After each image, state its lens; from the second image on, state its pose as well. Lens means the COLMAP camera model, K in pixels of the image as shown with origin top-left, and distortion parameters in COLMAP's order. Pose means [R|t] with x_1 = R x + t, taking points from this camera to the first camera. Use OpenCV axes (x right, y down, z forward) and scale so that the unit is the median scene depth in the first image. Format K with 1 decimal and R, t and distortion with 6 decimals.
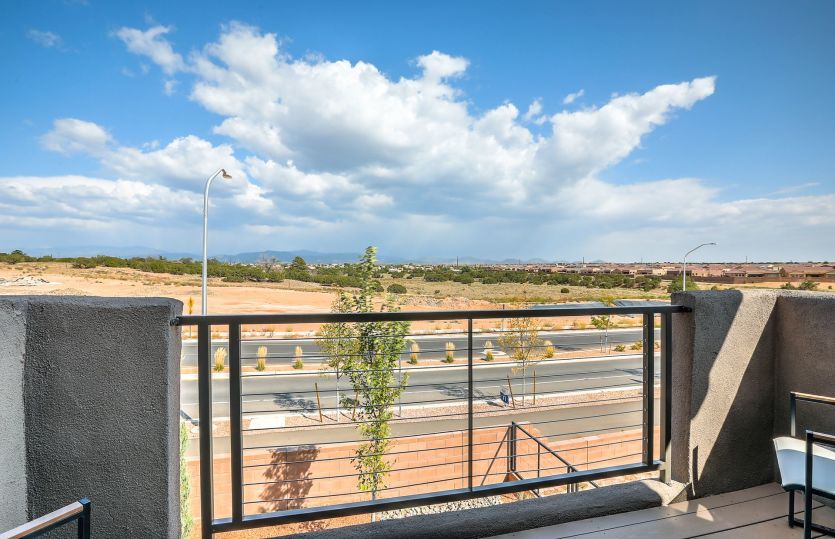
lens RADIAL K [[379.2, 0, 417.5], [0, 379.2, 269.5], [0, 0, 1]] dist [-0.051745, 0.018138]
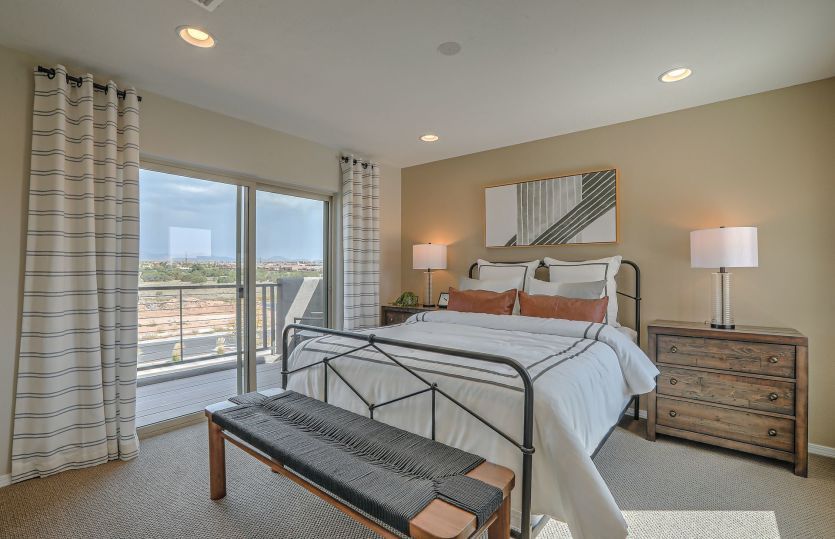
lens RADIAL K [[379.2, 0, 417.5], [0, 379.2, 269.5], [0, 0, 1]] dist [-0.051745, 0.018138]
pose [[0.789950, -0.002039, 0.613168, -0.009906], [-0.001210, 0.999987, 0.004884, -0.000992], [-0.613170, -0.004600, 0.789938, -0.140130]]
